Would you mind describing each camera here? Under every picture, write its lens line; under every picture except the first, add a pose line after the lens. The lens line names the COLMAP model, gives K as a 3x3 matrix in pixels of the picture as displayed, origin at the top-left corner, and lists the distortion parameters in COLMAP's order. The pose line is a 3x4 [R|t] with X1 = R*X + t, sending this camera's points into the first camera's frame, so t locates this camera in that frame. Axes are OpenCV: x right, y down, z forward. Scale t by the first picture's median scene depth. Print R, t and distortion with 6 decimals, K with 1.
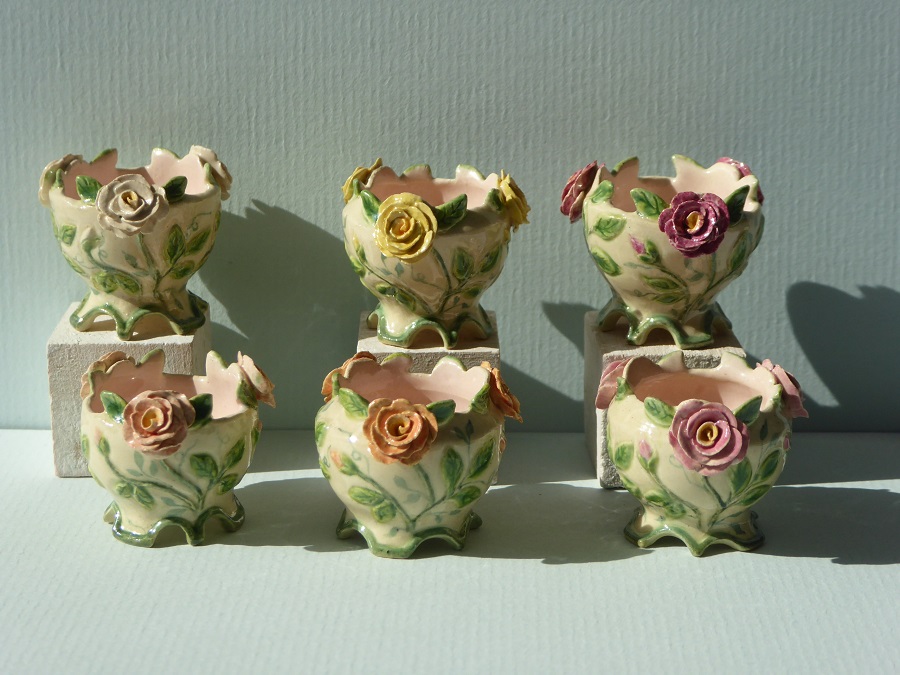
lens RADIAL K [[2234.2, 0, 453.2], [0, 2234.2, 340.1], [0, 0, 1]] dist [-0.064979, 0.000000]
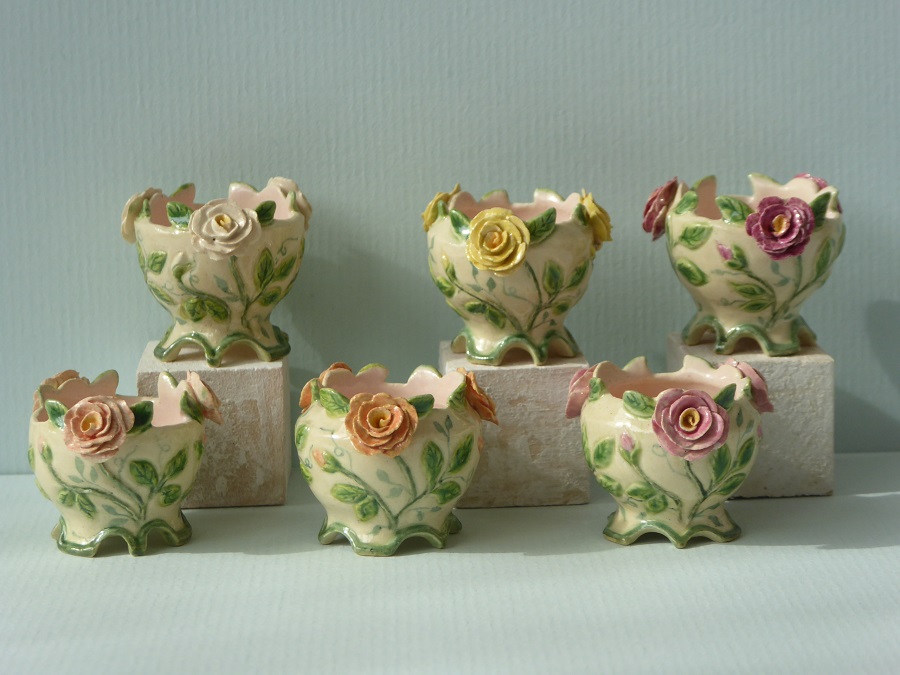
lens RADIAL K [[2785.8, 0, 448.1], [0, 2785.8, 335.8], [0, 0, 1]] dist [-0.049309, 0.000000]
pose [[0.999481, -0.026219, 0.018715, -0.064043], [0.027899, 0.994989, -0.096011, 0.106953], [-0.016104, 0.096484, 0.995204, -0.243845]]
